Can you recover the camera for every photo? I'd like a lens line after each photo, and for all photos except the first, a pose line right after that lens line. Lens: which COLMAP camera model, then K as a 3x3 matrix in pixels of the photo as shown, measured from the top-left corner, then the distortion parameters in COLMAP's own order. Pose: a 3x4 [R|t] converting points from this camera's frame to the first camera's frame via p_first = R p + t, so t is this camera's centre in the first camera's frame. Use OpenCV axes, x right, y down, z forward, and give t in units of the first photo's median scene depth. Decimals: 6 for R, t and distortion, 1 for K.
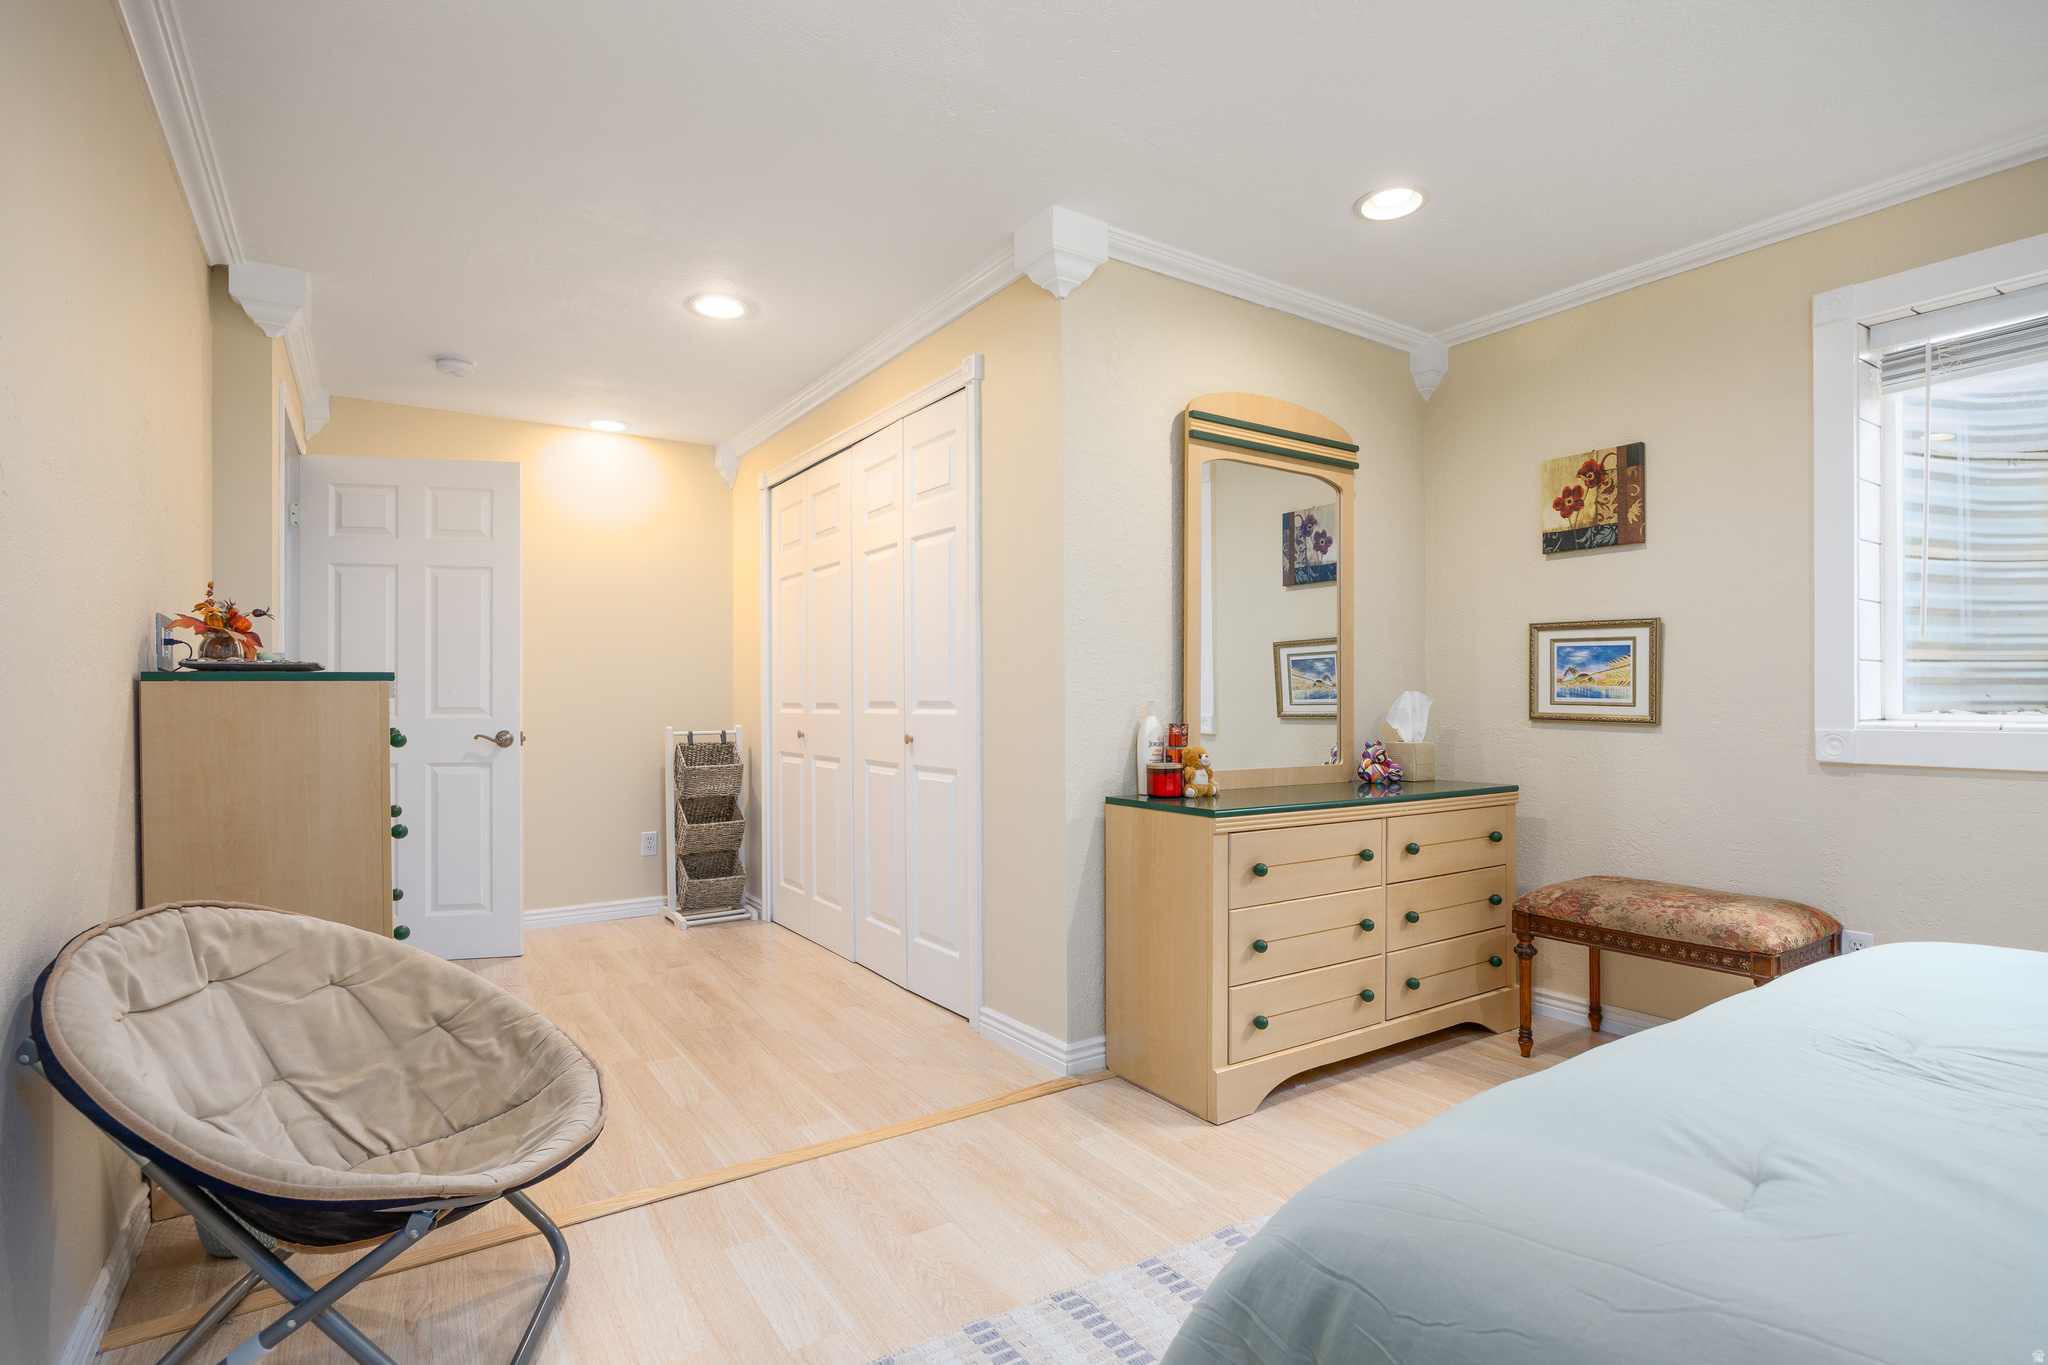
lens RADIAL K [[1031.0, 0, 1026.6], [0, 1031.0, 693.6], [0, 0, 1]] dist [0.003516, 0.000399]
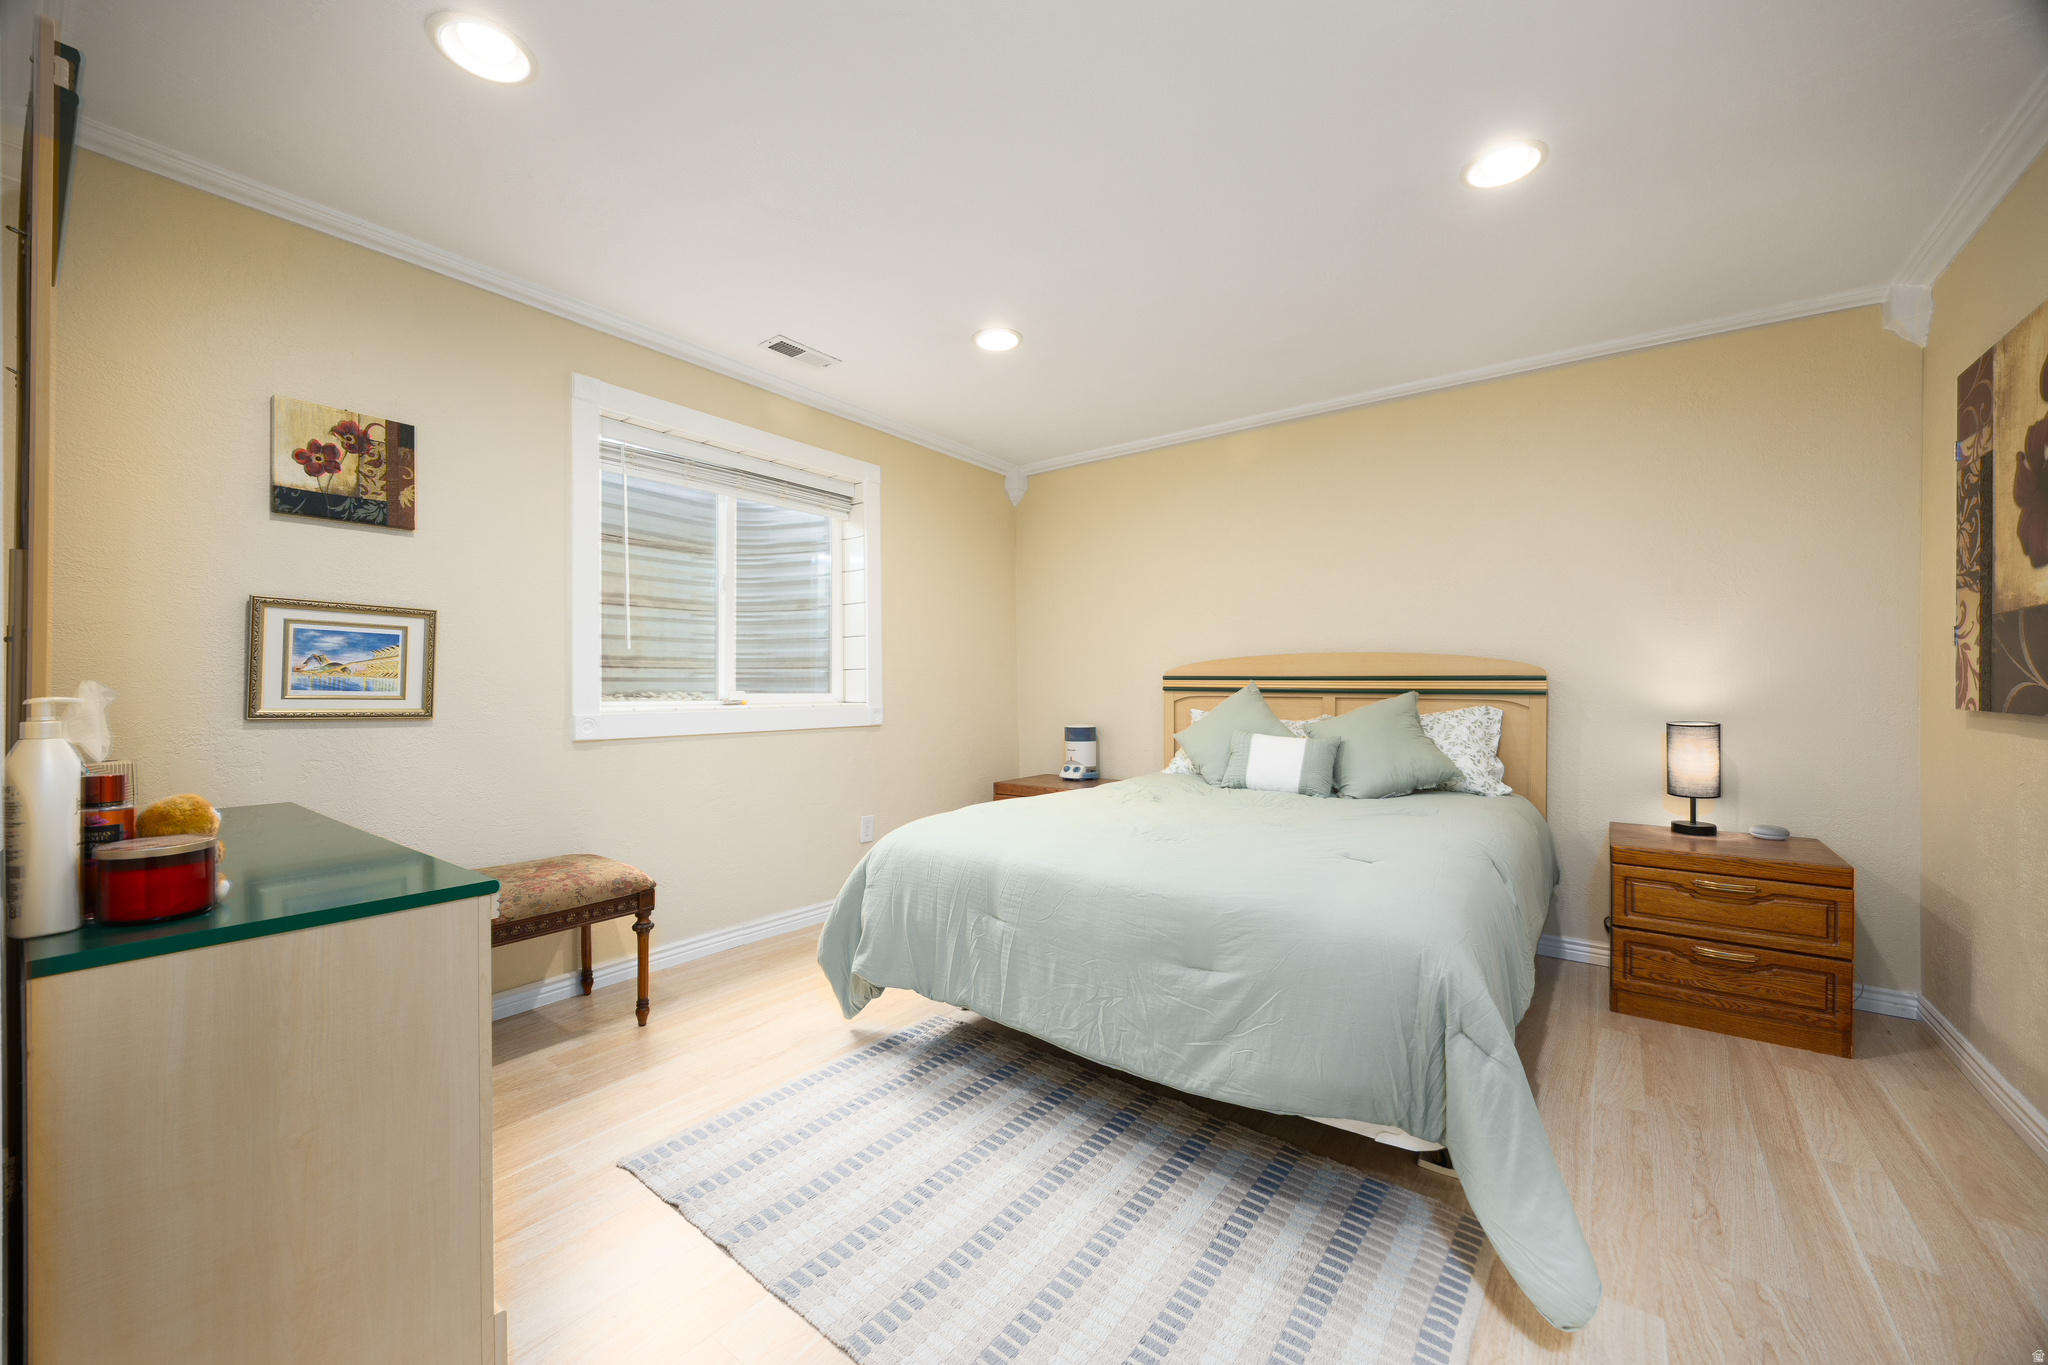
lens RADIAL K [[789.7, 0, 1020.6], [0, 789.7, 682.8], [0, 0, 1]] dist [-0.000472, -0.000034]
pose [[-0.345678, 0.002846, 0.938349, -0.286620], [-0.006574, 0.999964, -0.005455, -0.002679], [-0.938330, -0.008055, -0.345646, 0.699801]]
